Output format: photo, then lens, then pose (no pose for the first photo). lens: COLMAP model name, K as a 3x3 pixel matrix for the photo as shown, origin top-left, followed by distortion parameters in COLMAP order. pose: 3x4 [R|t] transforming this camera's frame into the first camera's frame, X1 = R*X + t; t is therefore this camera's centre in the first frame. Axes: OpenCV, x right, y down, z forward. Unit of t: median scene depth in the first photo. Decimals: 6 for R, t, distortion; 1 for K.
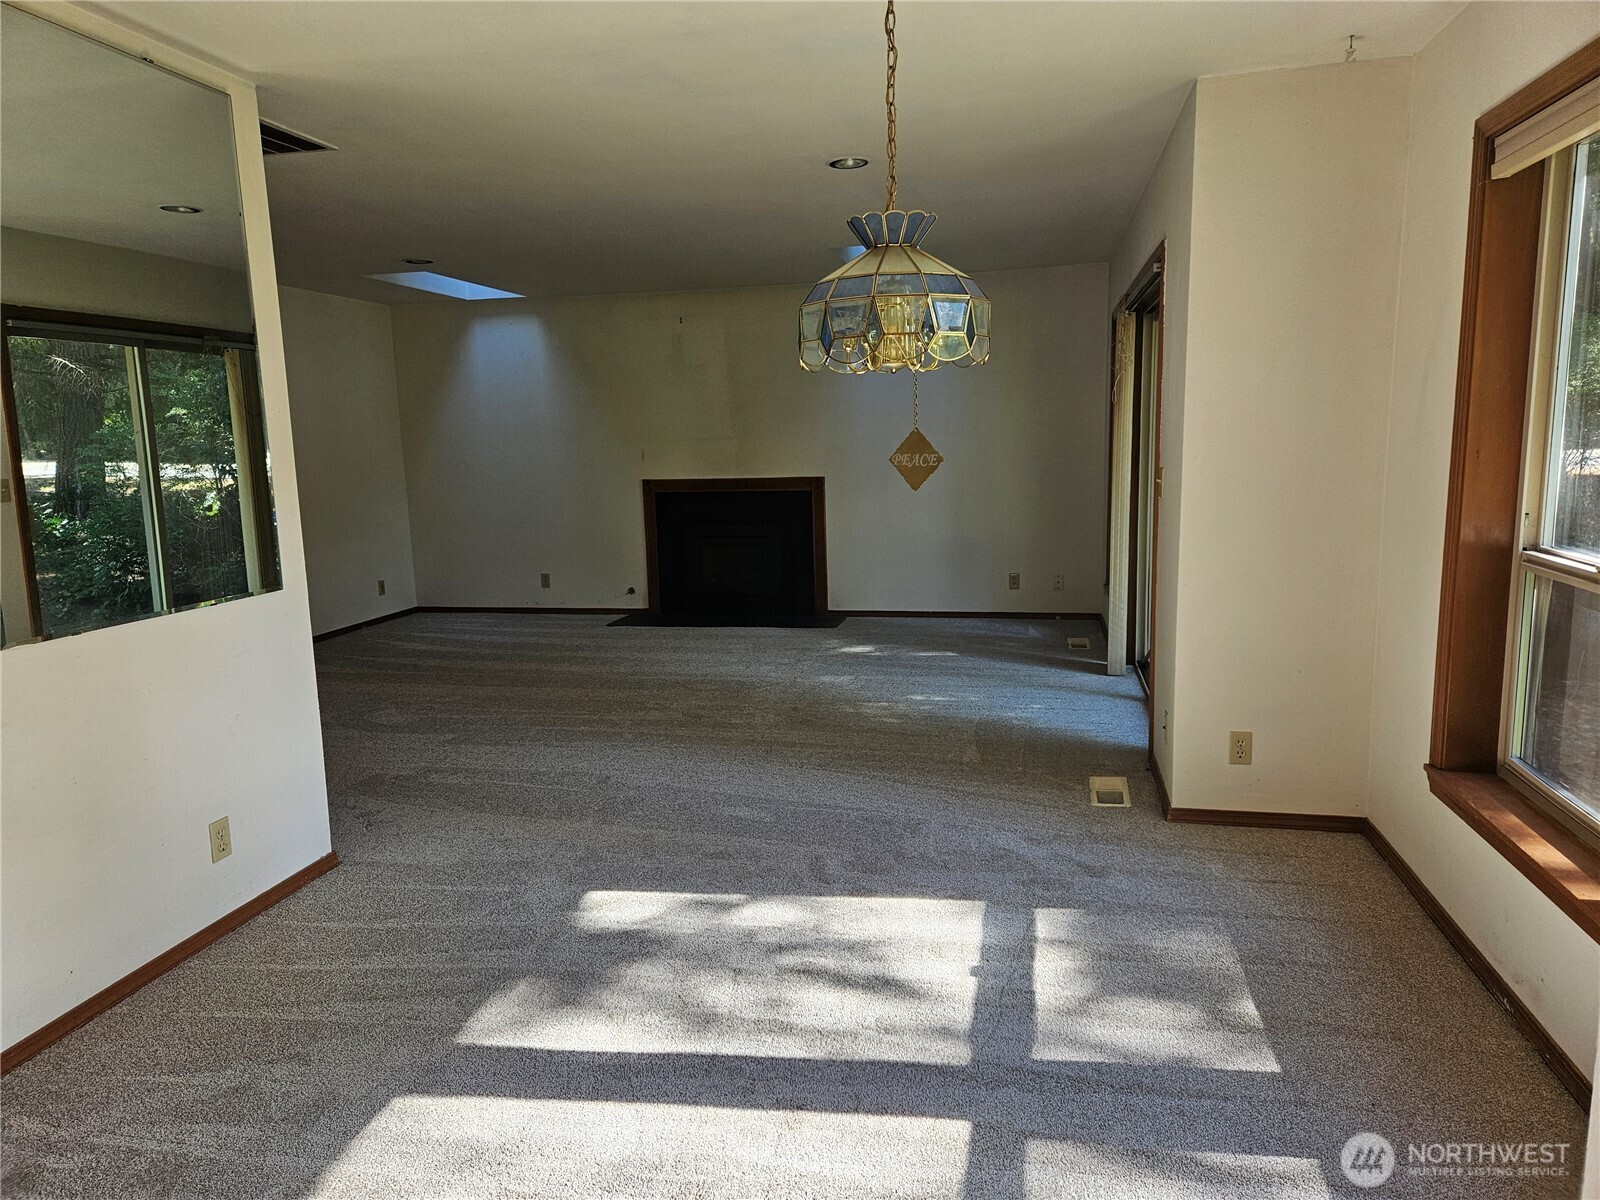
lens RADIAL K [[1079.2, 0, 787.6], [0, 1079.2, 610.4], [0, 0, 1]] dist [0.077592, -0.067203]
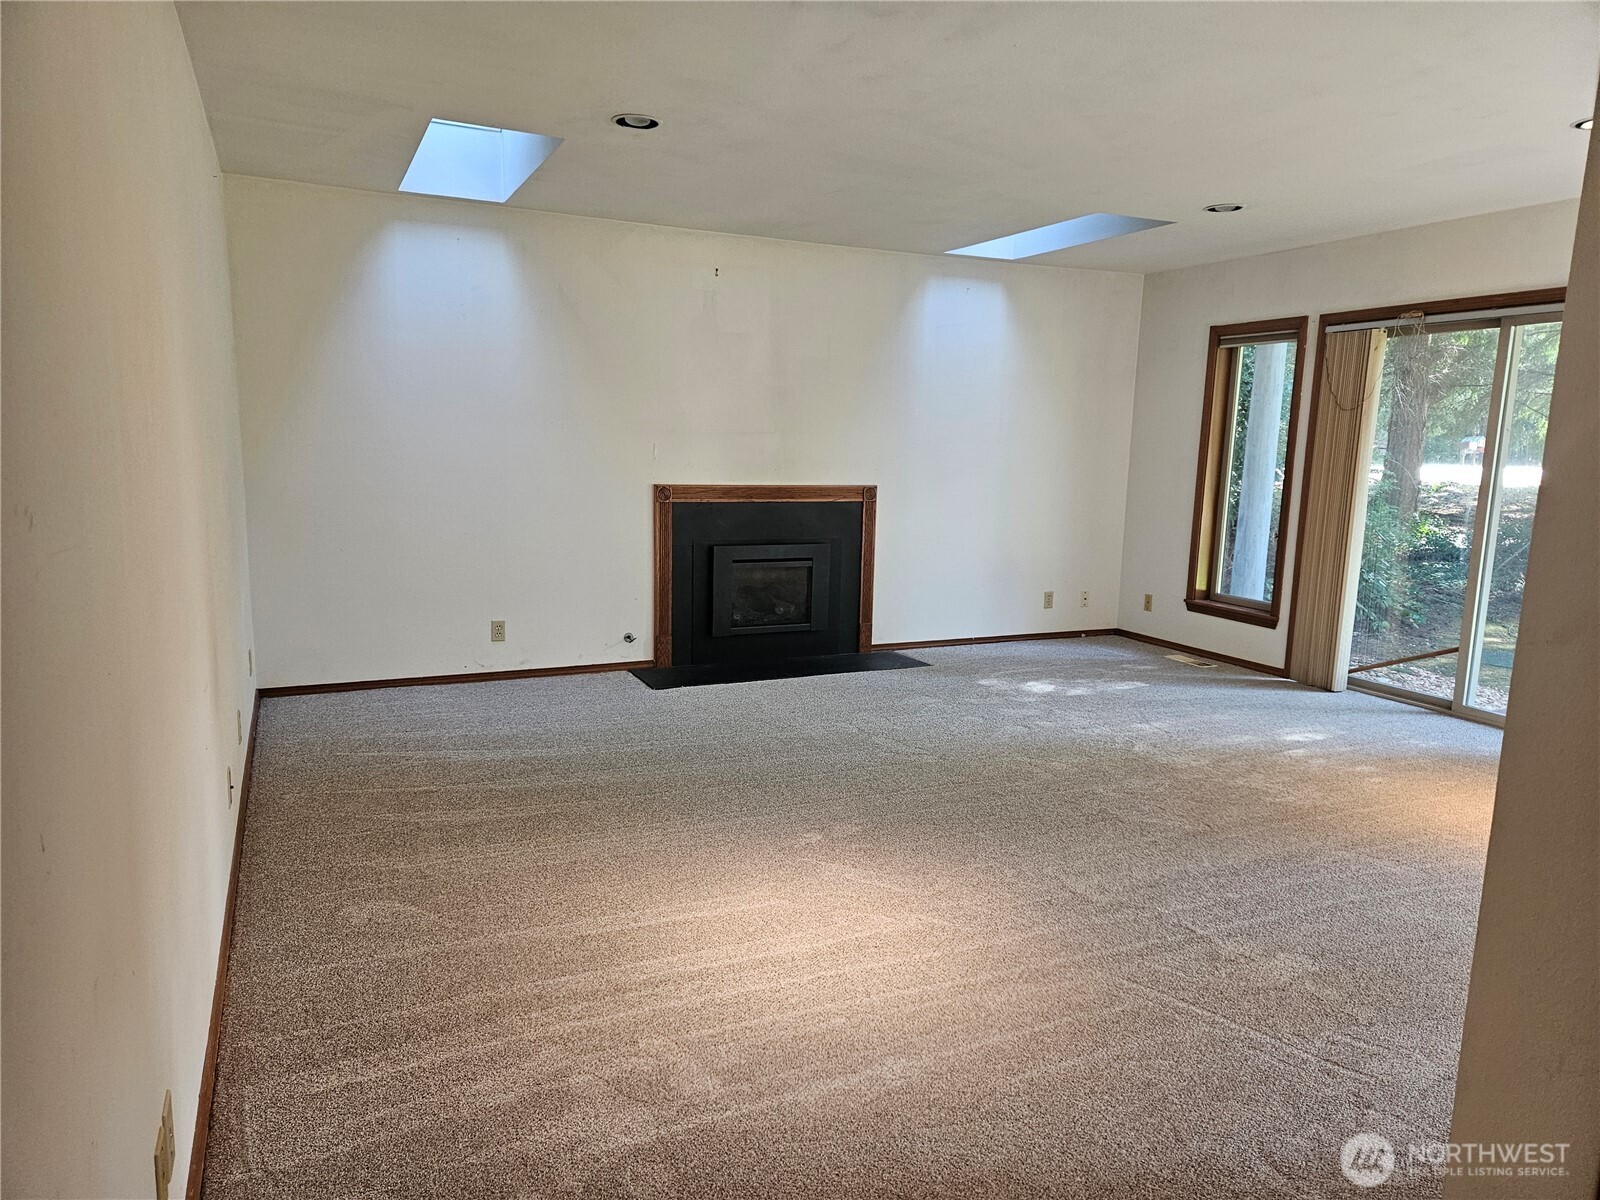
lens RADIAL K [[1079.2, 0, 787.6], [0, 1079.2, 610.4], [0, 0, 1]] dist [0.077592, -0.067203]
pose [[0.798169, -0.055278, 0.599892, -1.084079], [0.055716, 0.998287, 0.017857, -0.095192], [-0.599852, 0.019171, 0.799881, 0.770111]]
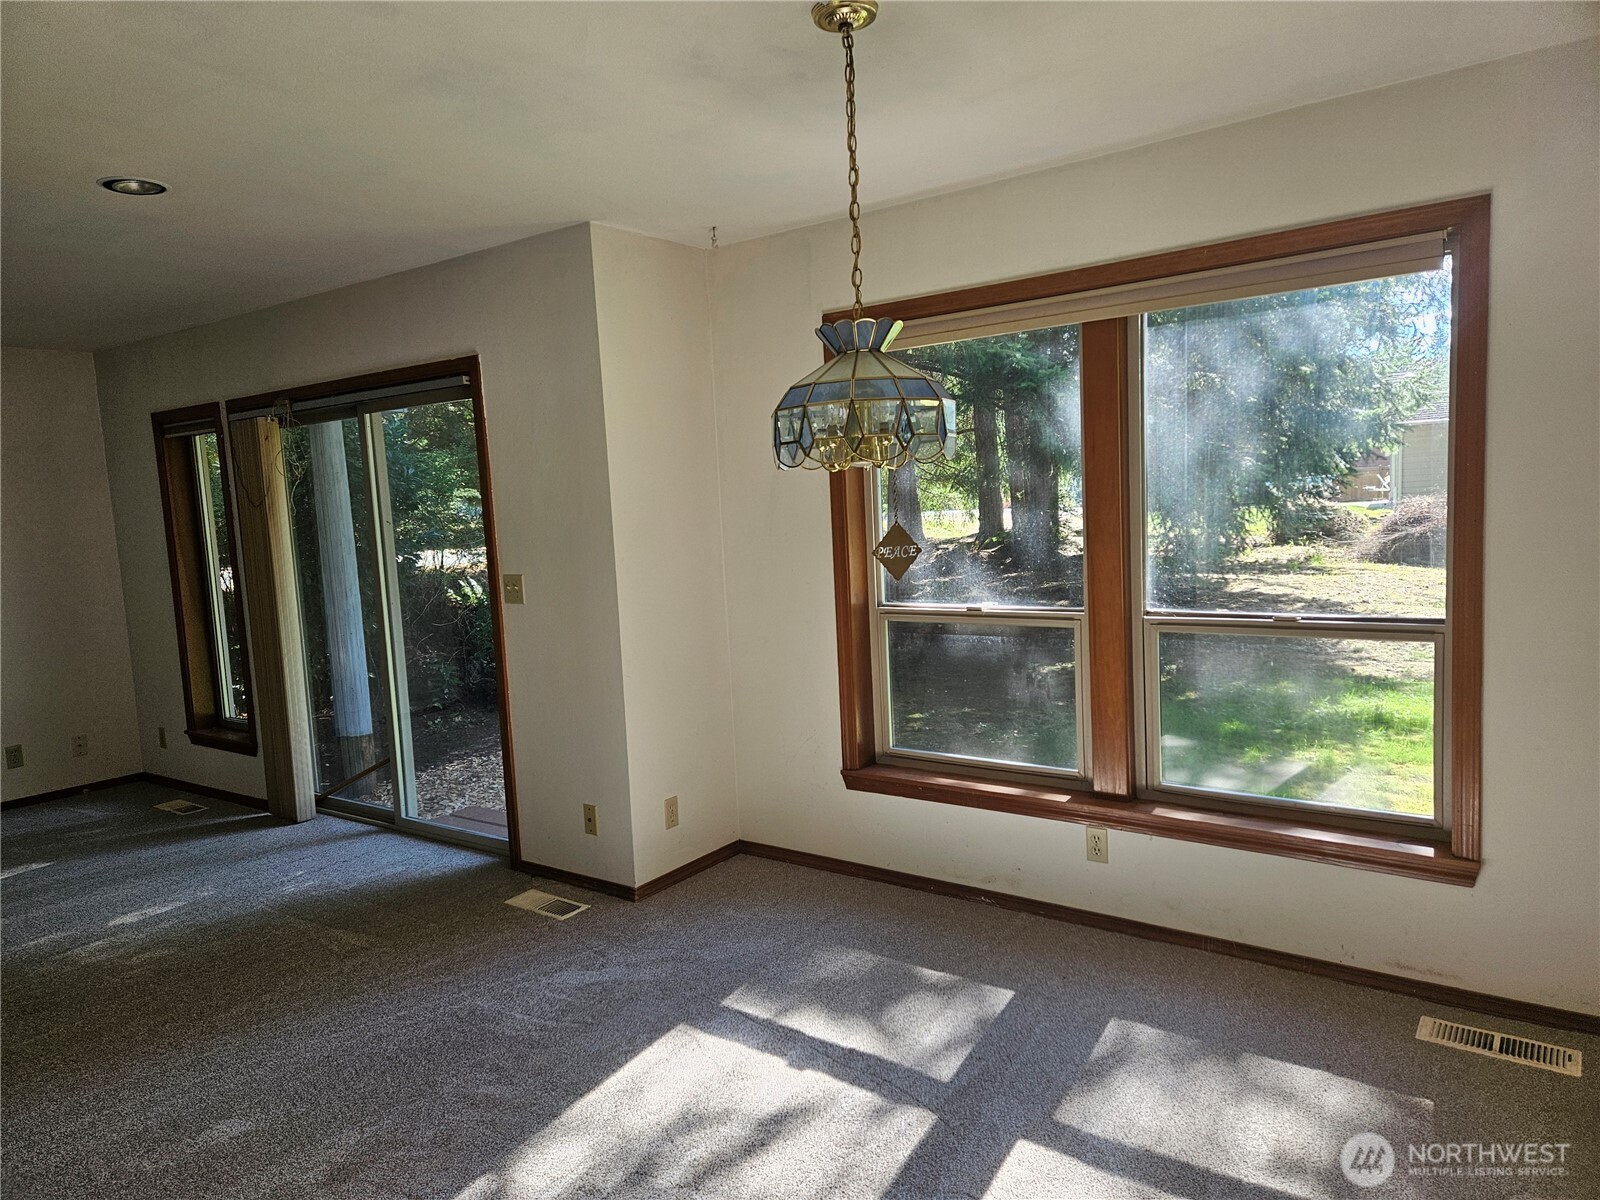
lens RADIAL K [[1079.2, 0, 787.6], [0, 1079.2, 610.4], [0, 0, 1]] dist [0.077592, -0.067203]
pose [[0.377188, -0.085969, 0.922138, -0.570282], [0.188111, 0.982039, 0.014609, -0.074933], [-0.906831, 0.167954, 0.386585, 0.442302]]
